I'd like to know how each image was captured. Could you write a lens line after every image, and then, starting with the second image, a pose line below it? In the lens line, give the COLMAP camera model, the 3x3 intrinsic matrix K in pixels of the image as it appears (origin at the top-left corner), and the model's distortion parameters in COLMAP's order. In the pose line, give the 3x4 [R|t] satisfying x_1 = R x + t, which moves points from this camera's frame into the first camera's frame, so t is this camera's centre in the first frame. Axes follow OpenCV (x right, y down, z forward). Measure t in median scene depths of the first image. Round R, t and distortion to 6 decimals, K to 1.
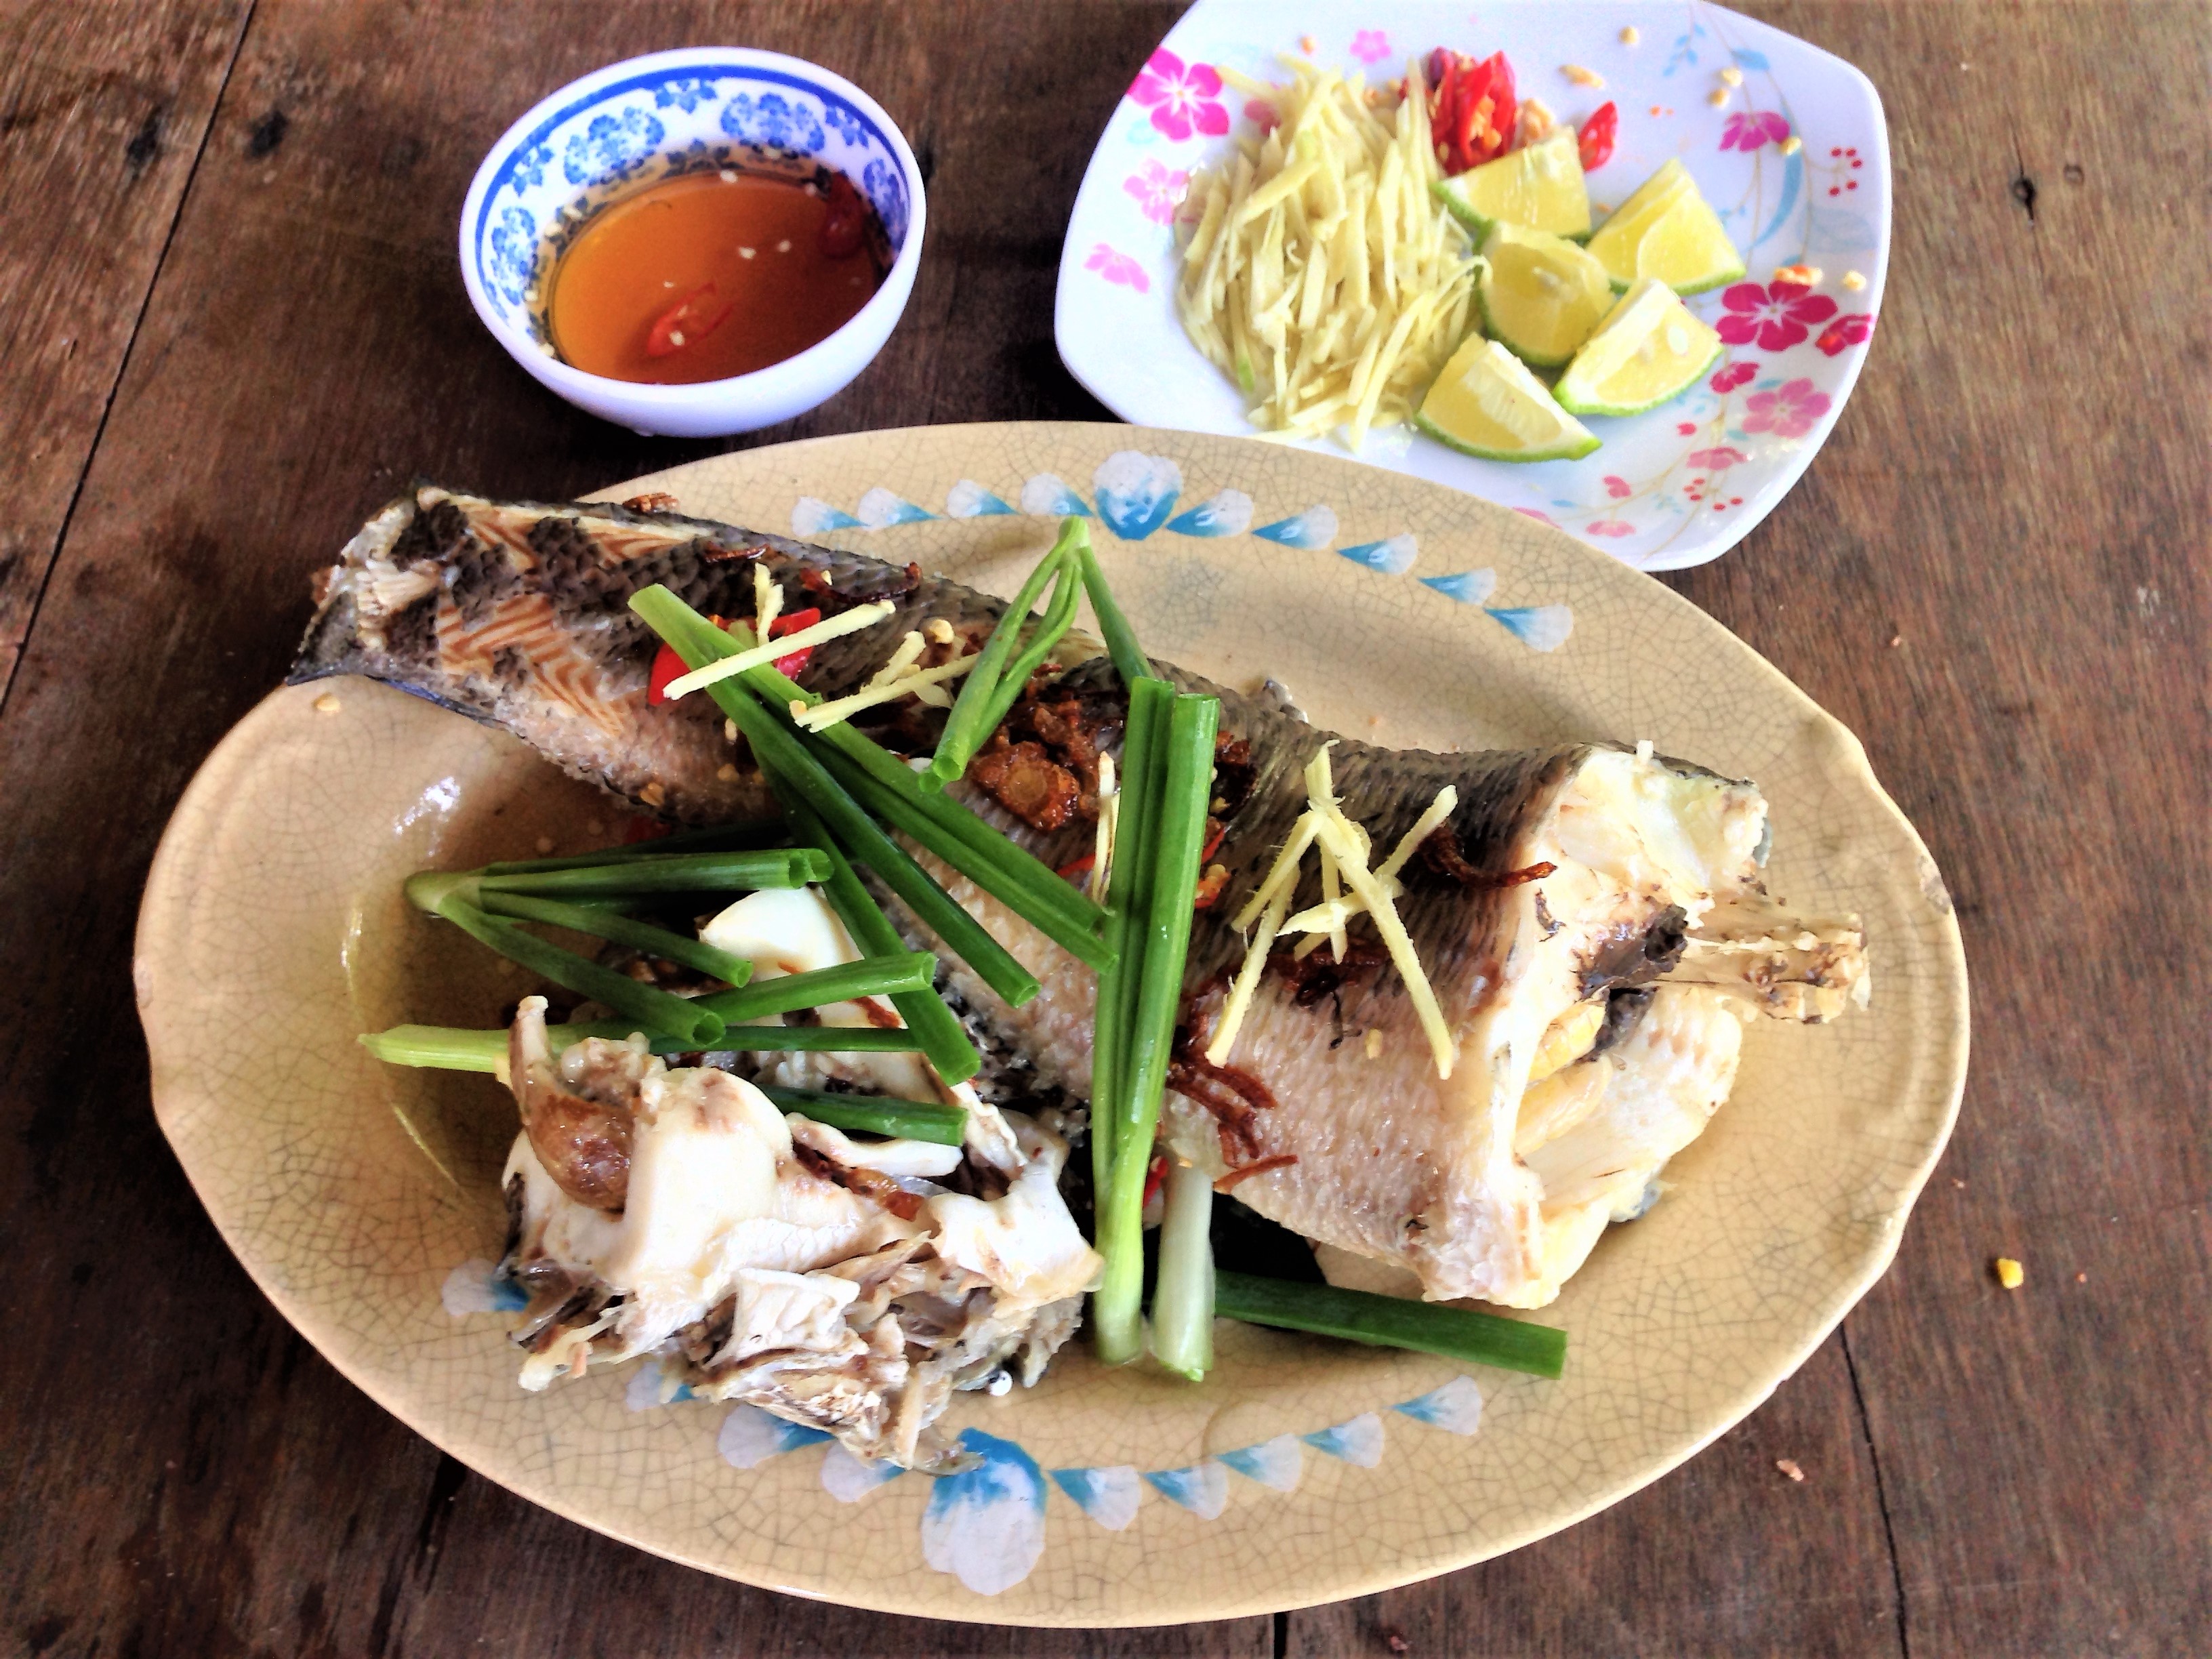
lens RADIAL K [[2126.5, 0, 1105.7], [0, 2126.5, 828.2], [0, 0, 1]] dist [0.032560, 0.010812]
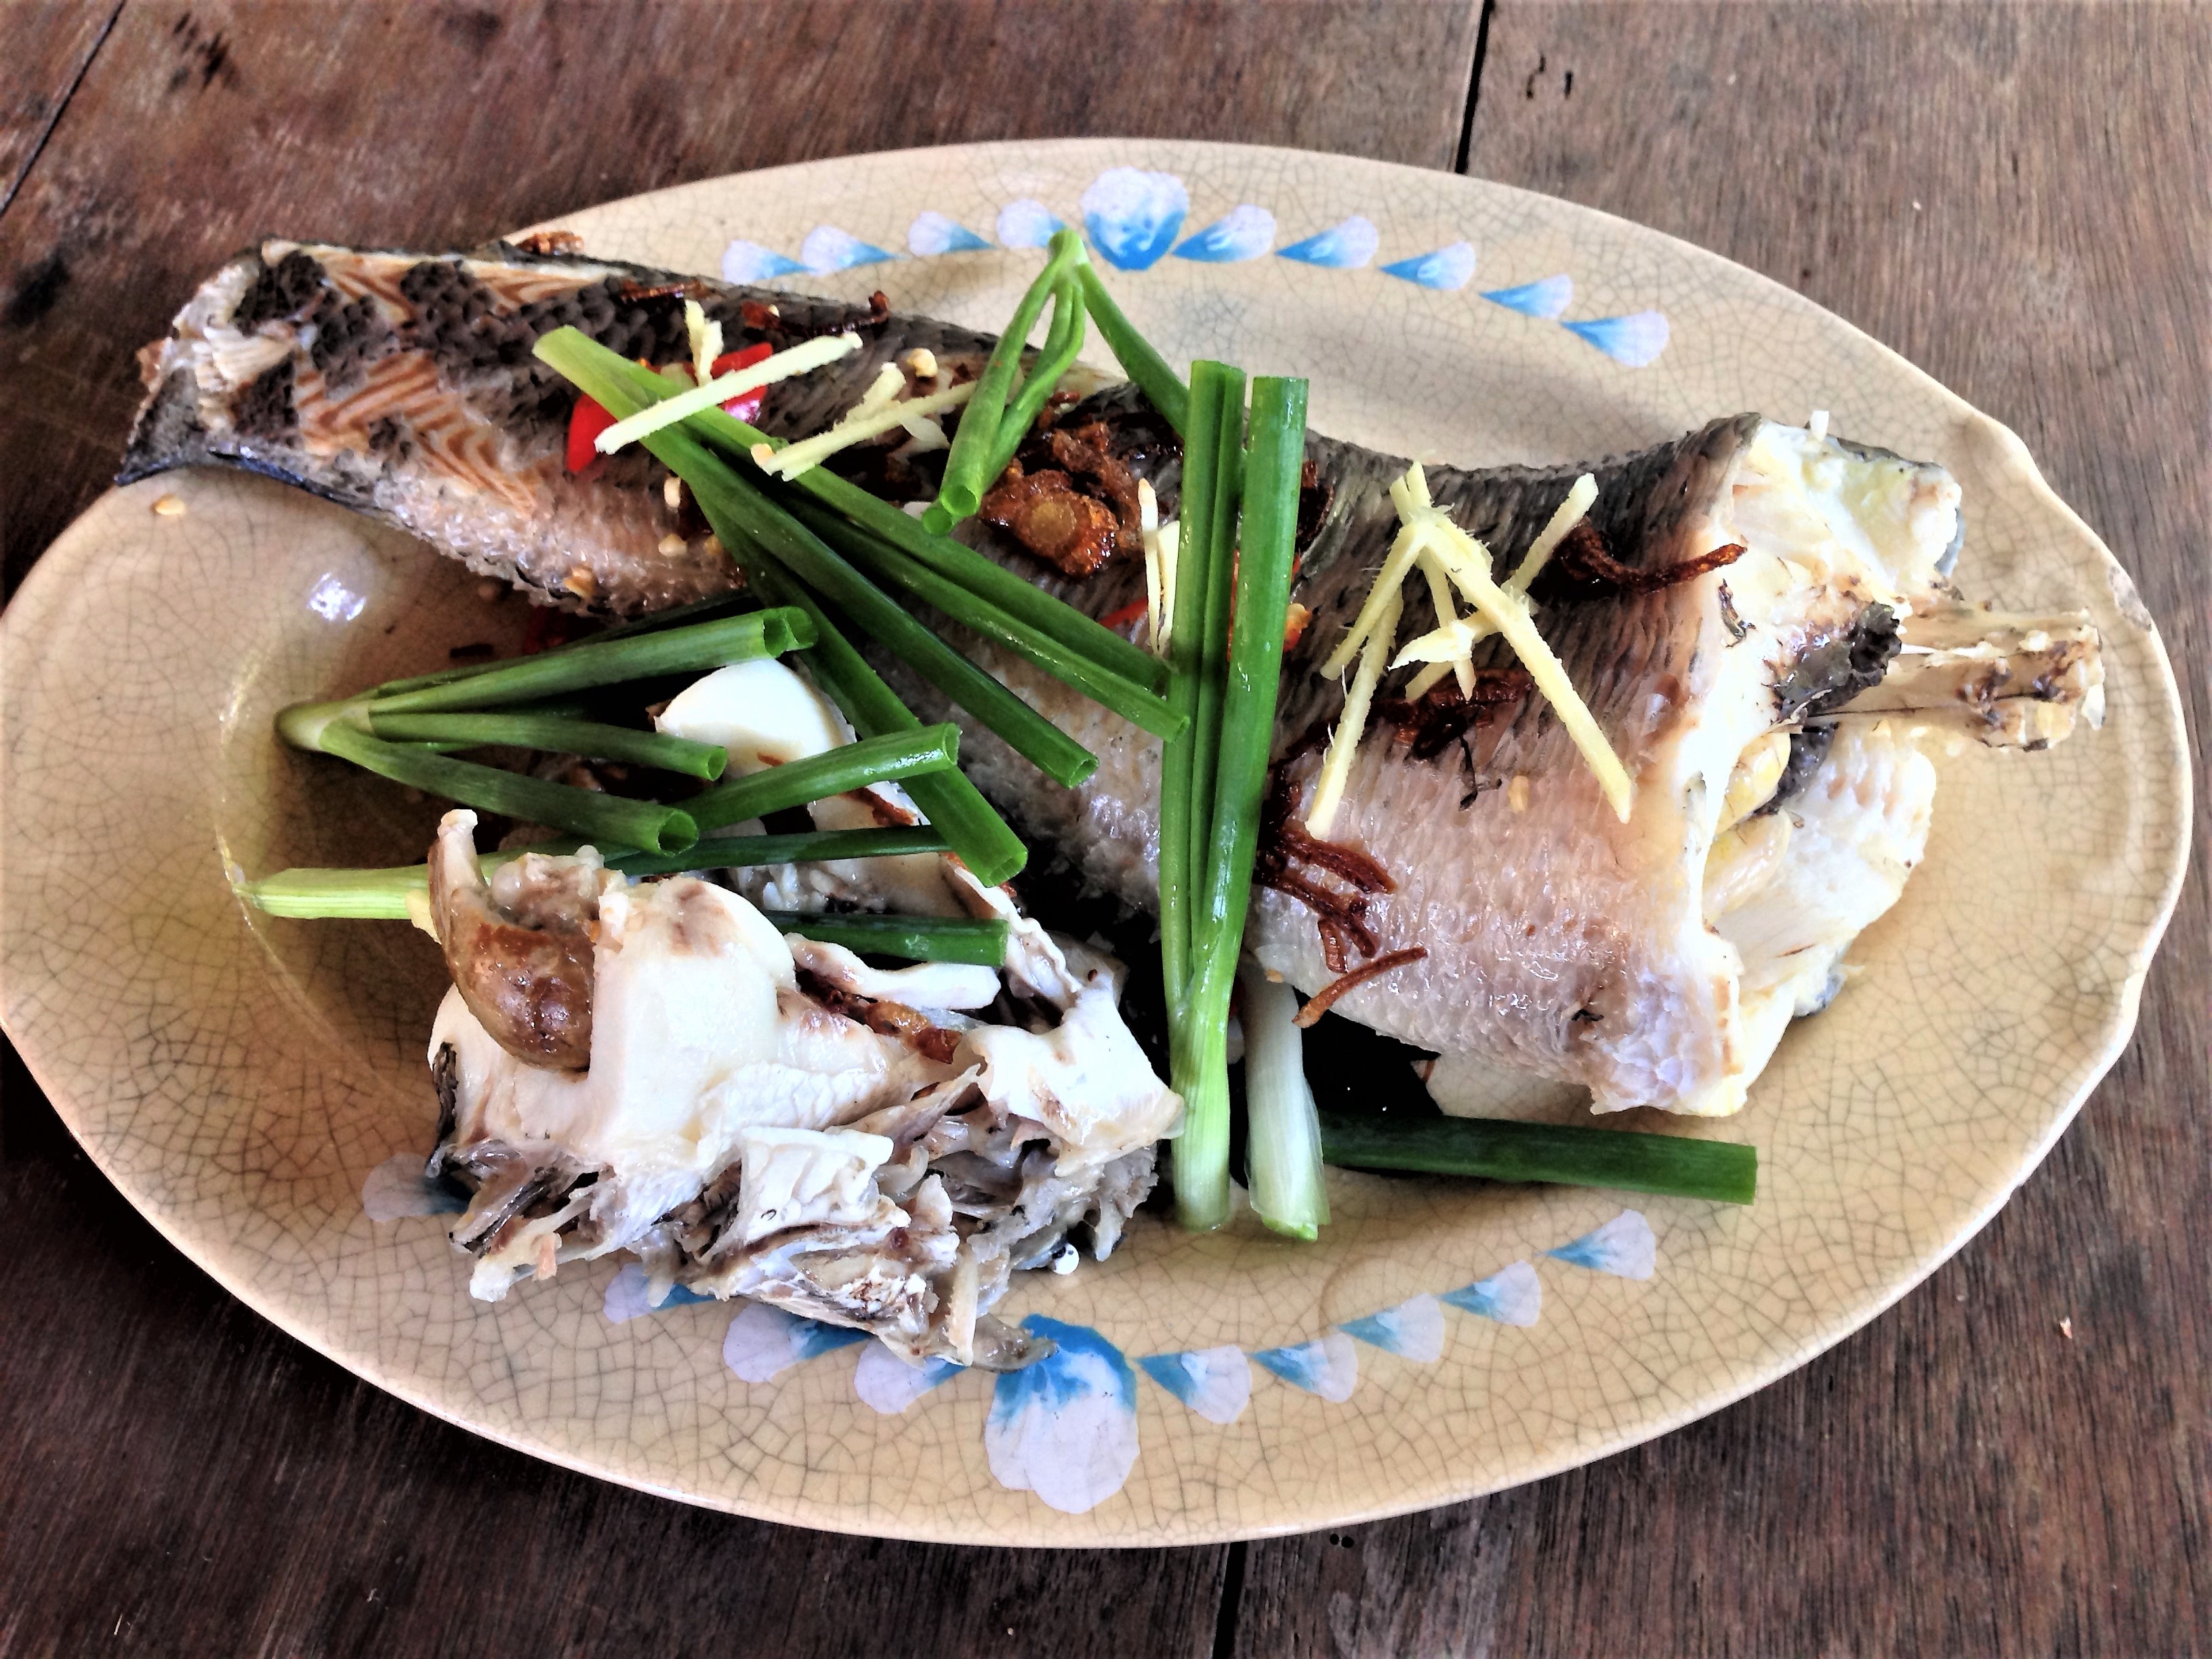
lens RADIAL K [[2183.4, 0, 1128.0], [0, 2183.4, 840.6], [0, 0, 1]] dist [0.104852, -0.276459]
pose [[0.997196, -0.063199, 0.040073, -0.049750], [0.061738, 0.997417, 0.036724, 0.072567], [-0.042291, -0.034147, 0.998522, 0.170126]]
